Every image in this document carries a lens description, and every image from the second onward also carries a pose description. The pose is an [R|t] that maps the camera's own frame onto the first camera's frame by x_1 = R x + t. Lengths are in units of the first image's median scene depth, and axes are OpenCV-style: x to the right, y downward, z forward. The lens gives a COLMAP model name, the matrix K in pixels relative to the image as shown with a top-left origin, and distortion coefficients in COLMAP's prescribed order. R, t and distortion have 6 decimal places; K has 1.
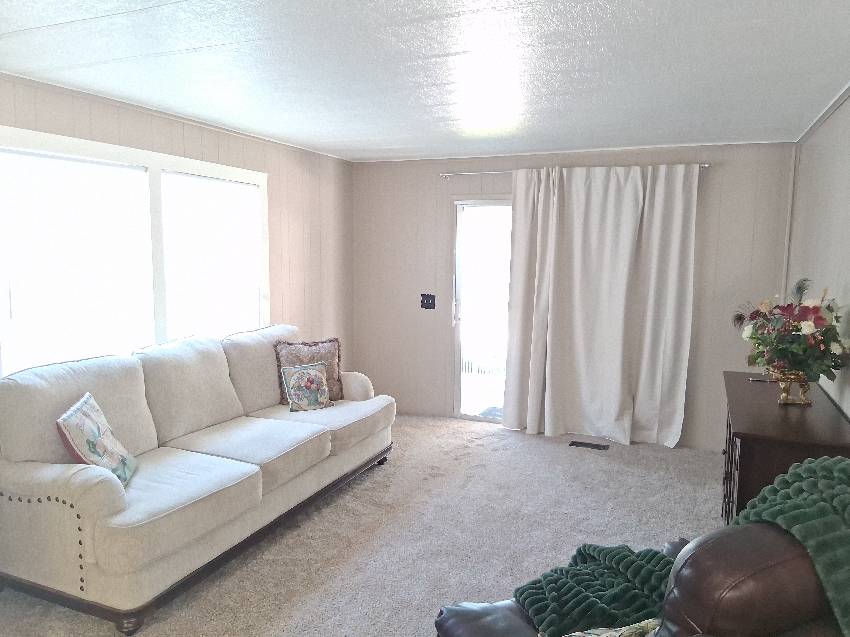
lens RADIAL K [[647.9, 0, 425.0], [0, 647.9, 318.5], [0, 0, 1]] dist [0.098503, -0.154543]
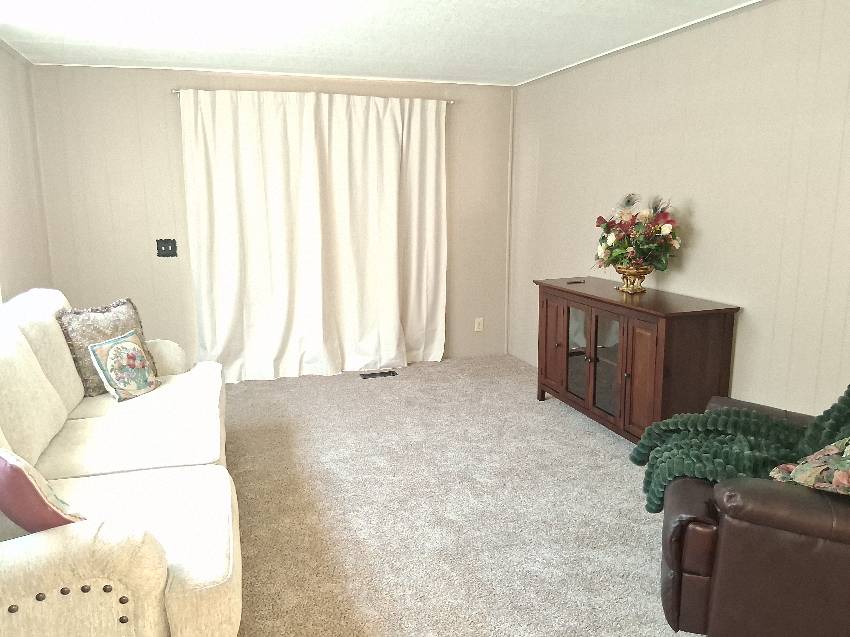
lens RADIAL K [[647.9, 0, 425.0], [0, 647.9, 318.5], [0, 0, 1]] dist [0.098503, -0.154543]
pose [[0.743162, -0.142390, 0.653785, -0.361620], [0.093434, 0.989605, 0.109322, 0.001985], [-0.662556, -0.020158, 0.748741, 0.195723]]
